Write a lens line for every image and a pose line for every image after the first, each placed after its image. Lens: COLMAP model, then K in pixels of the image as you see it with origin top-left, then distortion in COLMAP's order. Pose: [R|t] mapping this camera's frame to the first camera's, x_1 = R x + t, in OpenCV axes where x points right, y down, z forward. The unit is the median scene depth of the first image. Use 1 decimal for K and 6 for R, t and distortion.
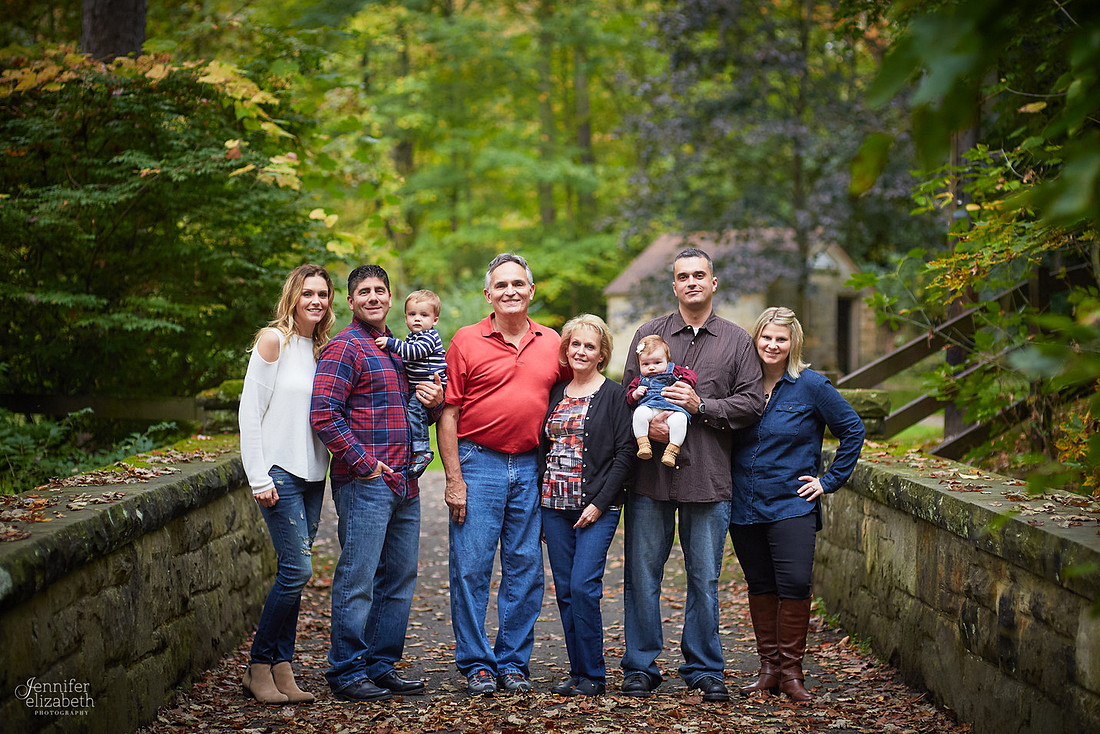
lens RADIAL K [[3015.1, 0, 550.0], [0, 3015.1, 367.0], [0, 0, 1]] dist [0.069755, -1.046008]
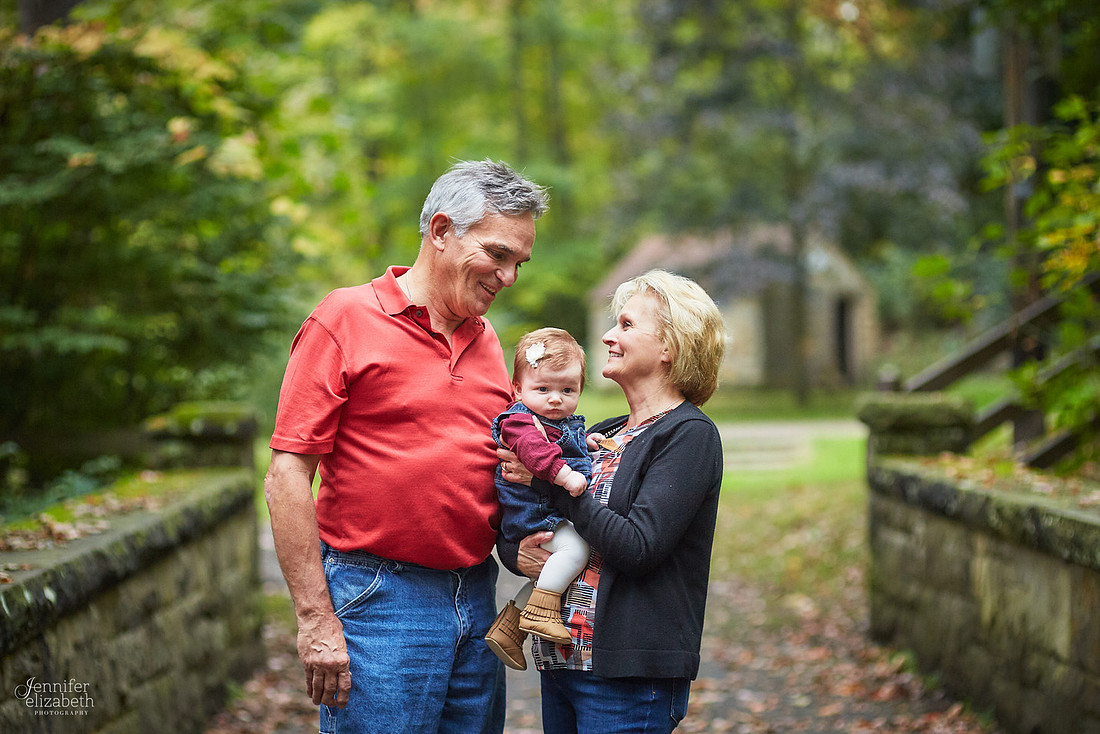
lens RADIAL K [[2996.0, 0, 550.0], [0, 2996.0, 367.0], [0, 0, 1]] dist [-0.018941, -1.020595]
pose [[0.999550, -0.028006, 0.010778, -0.012613], [0.028056, 0.999596, -0.004549, 0.000114], [-0.010647, 0.004850, 0.999932, 0.163774]]
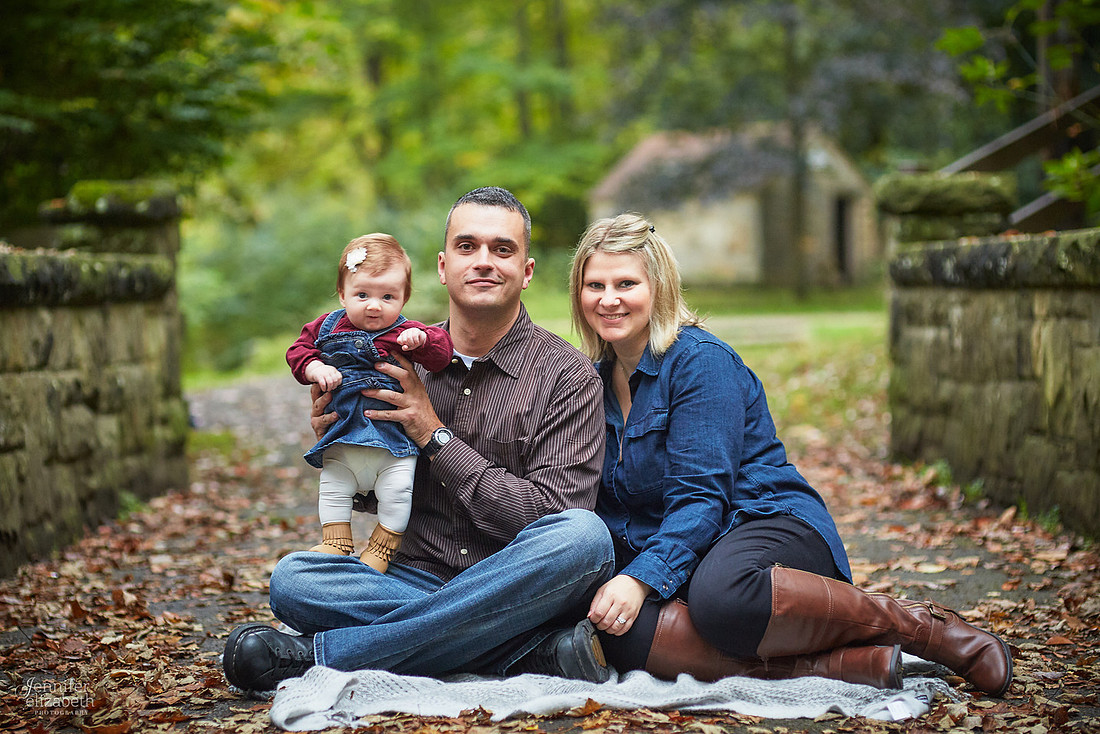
lens RADIAL K [[2812.1, 0, 520.4], [0, 2812.1, 366.3], [0, 0, 1]] dist [0.000268, -0.758492]
pose [[0.999672, -0.025358, -0.003623, -0.002587], [0.025412, 0.999554, 0.015698, 0.037044], [0.003223, -0.015785, 0.999870, 0.317414]]
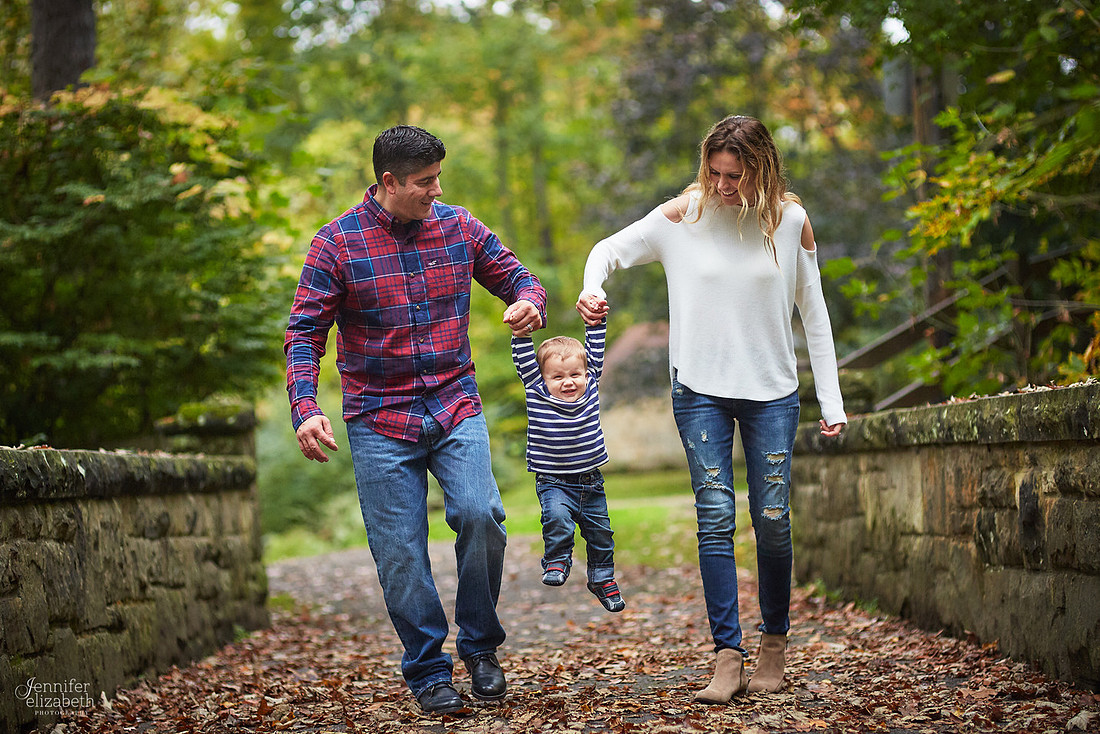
lens RADIAL K [[2945.9, 0, 550.0], [0, 2945.9, 367.0], [0, 0, 1]] dist [-0.020936, -0.103221]
pose [[0.997733, -0.066559, 0.009926, -0.000059], [0.066965, 0.996567, -0.048675, 0.042787], [-0.006652, 0.049230, 0.998765, 0.060230]]
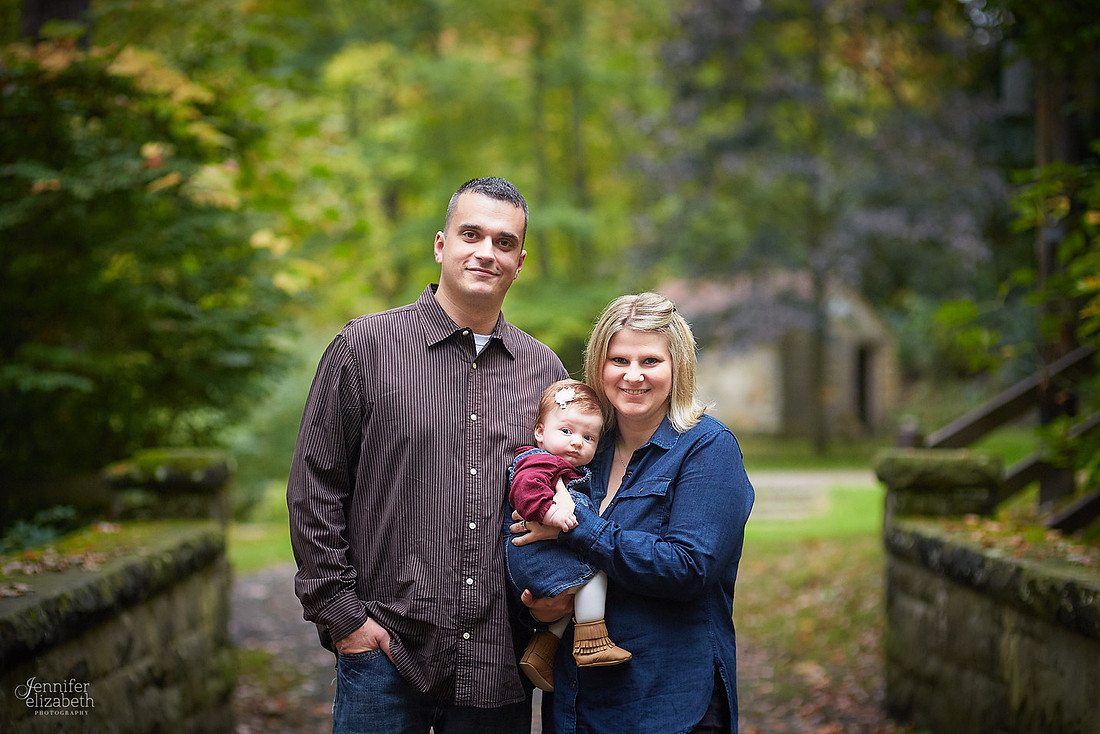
lens RADIAL K [[2945.9, 0, 550.0], [0, 2945.9, 367.0], [0, 0, 1]] dist [-0.020936, -0.103221]
pose [[0.999910, -0.013226, 0.002462, -0.004352], [0.013271, 0.999725, -0.019343, -0.001238], [-0.002205, 0.019374, 0.999810, 0.232170]]
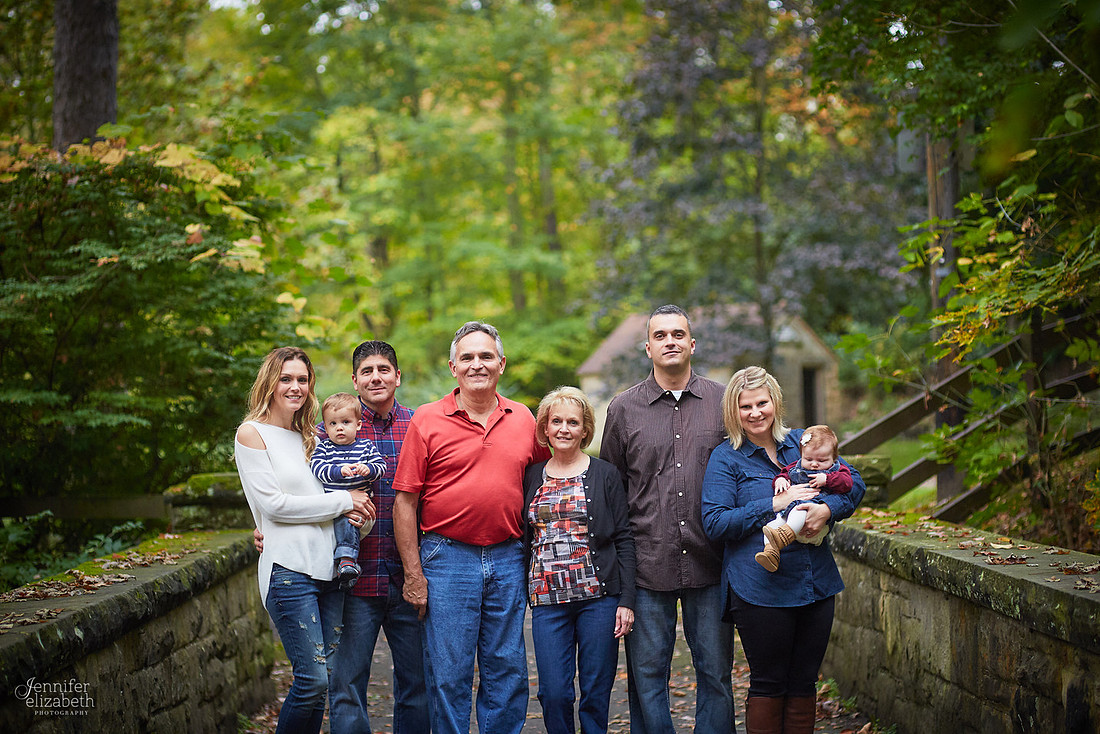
lens RADIAL K [[2786.6, 0, 545.9], [0, 2786.6, 341.3], [0, 0, 1]] dist [-0.012131, 0.075440]
pose [[0.999047, -0.042719, 0.008960, -0.002461], [0.043028, 0.998362, -0.037709, 0.000279], [-0.007334, 0.038058, 0.999249, 0.112548]]
